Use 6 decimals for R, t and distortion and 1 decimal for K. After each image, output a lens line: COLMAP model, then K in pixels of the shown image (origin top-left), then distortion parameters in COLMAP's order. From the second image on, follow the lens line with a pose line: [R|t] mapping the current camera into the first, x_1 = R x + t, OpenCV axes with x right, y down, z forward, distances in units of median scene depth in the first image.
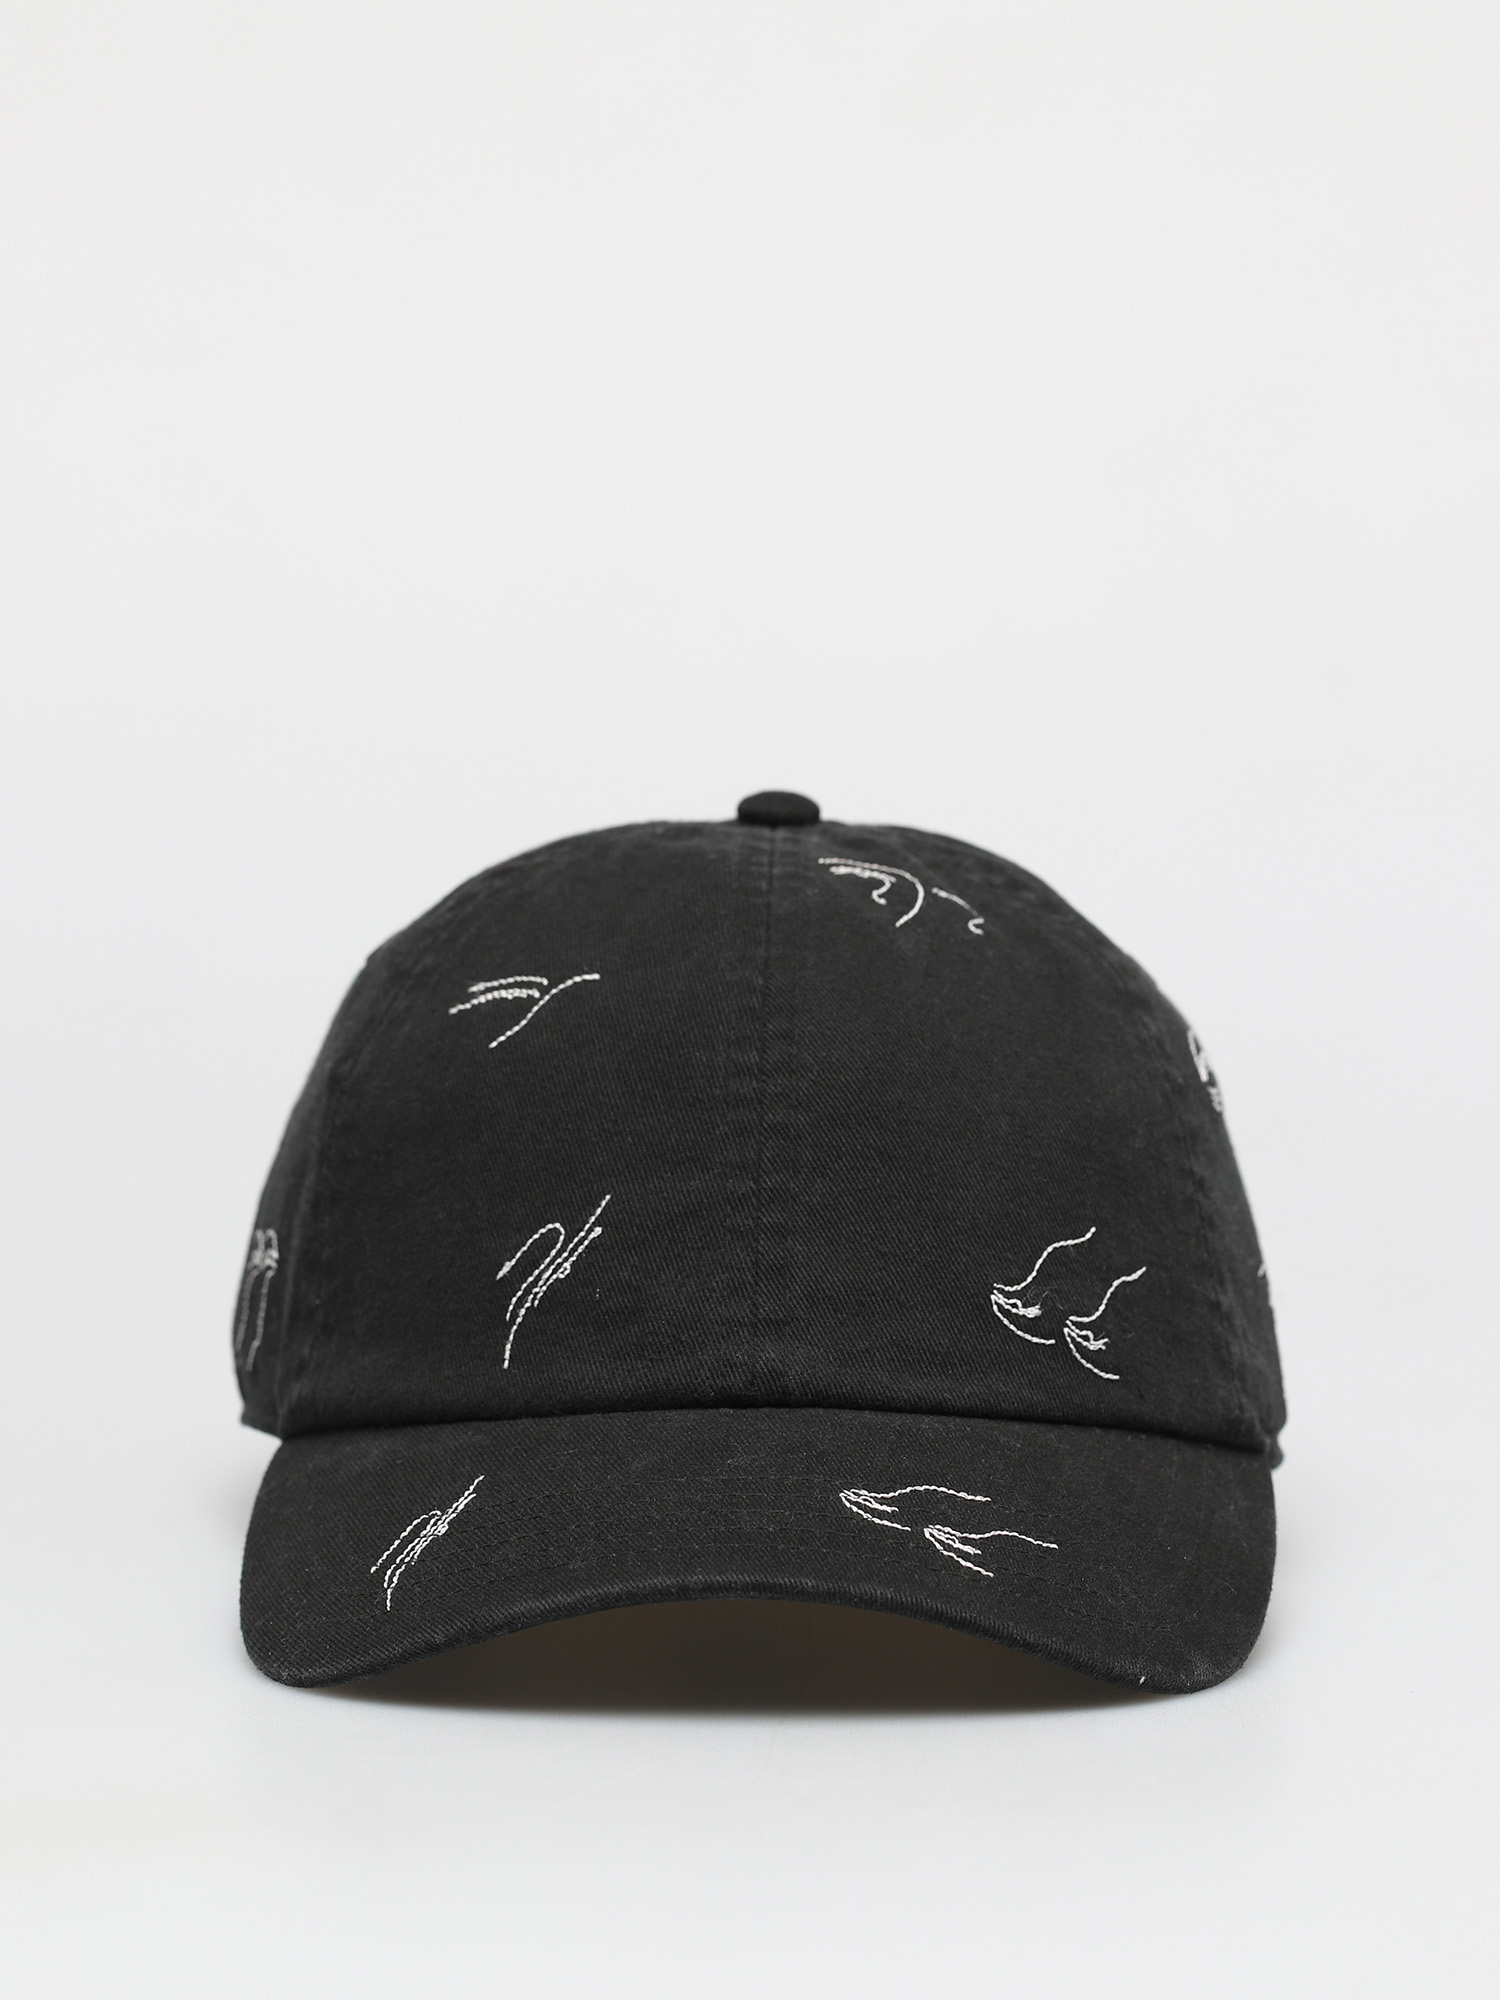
lens RADIAL K [[5687.8, 0, 749.5], [0, 5687.8, 1001.6], [0, 0, 1]] dist [0.343730, 0.000000]
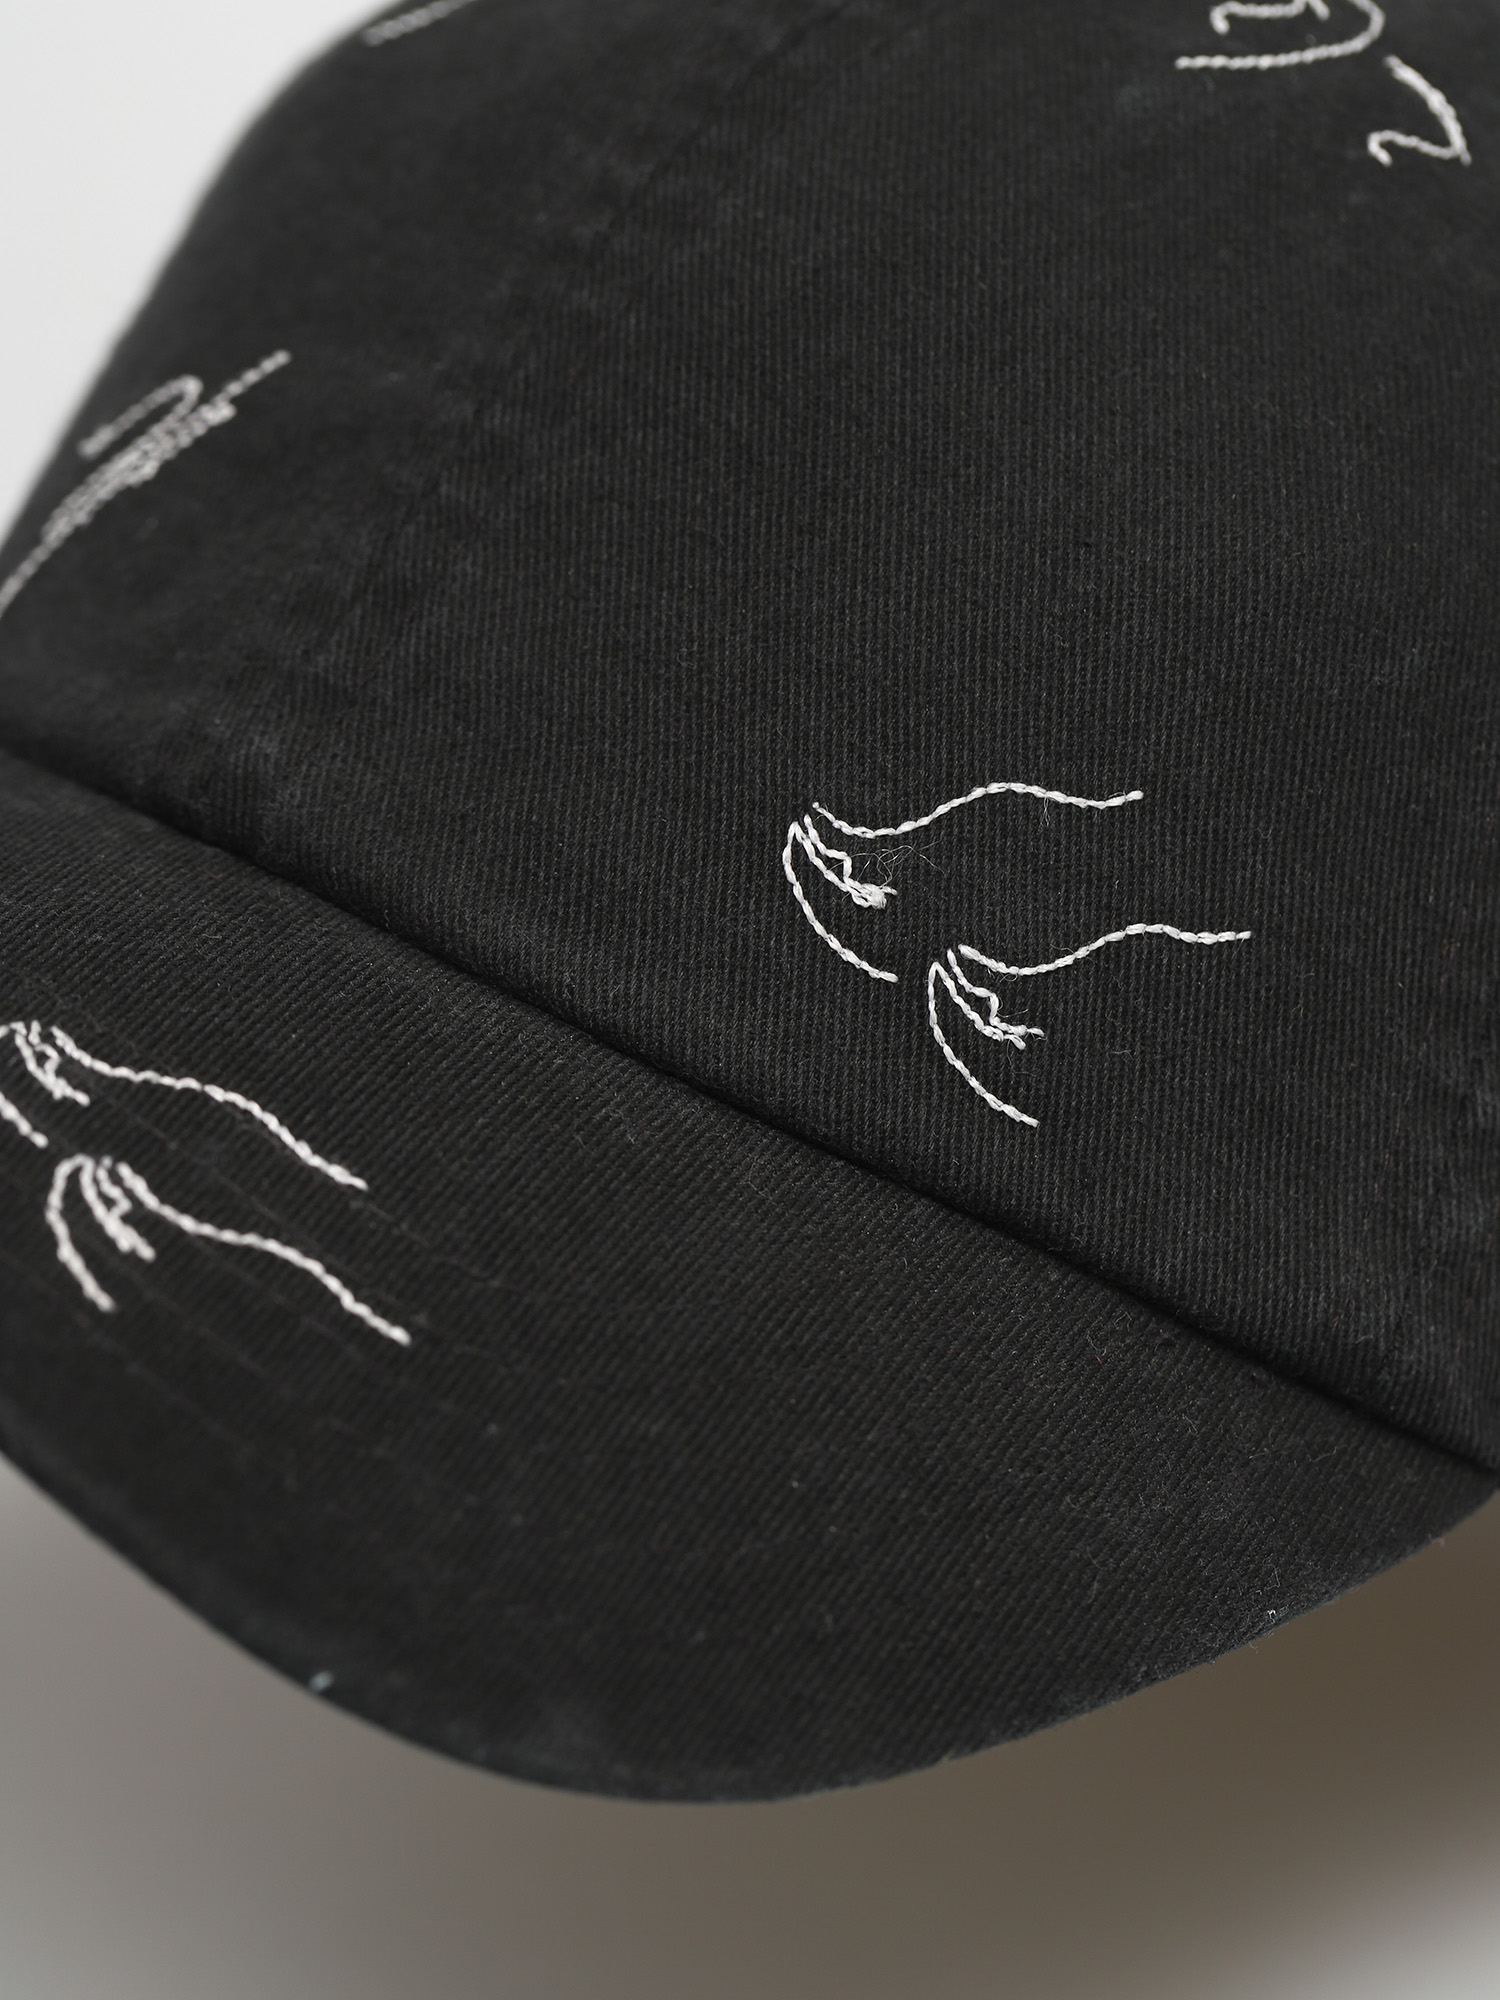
lens RADIAL K [[5687.8, 0, 751.2], [0, 5687.8, 999.1], [0, 0, 1]] dist [0.343730, 0.000000]
pose [[0.797794, 0.369103, -0.476747, 0.253465], [-0.349937, 0.927371, 0.132394, 0.007082], [0.490988, 0.061208, 0.869013, 0.614616]]
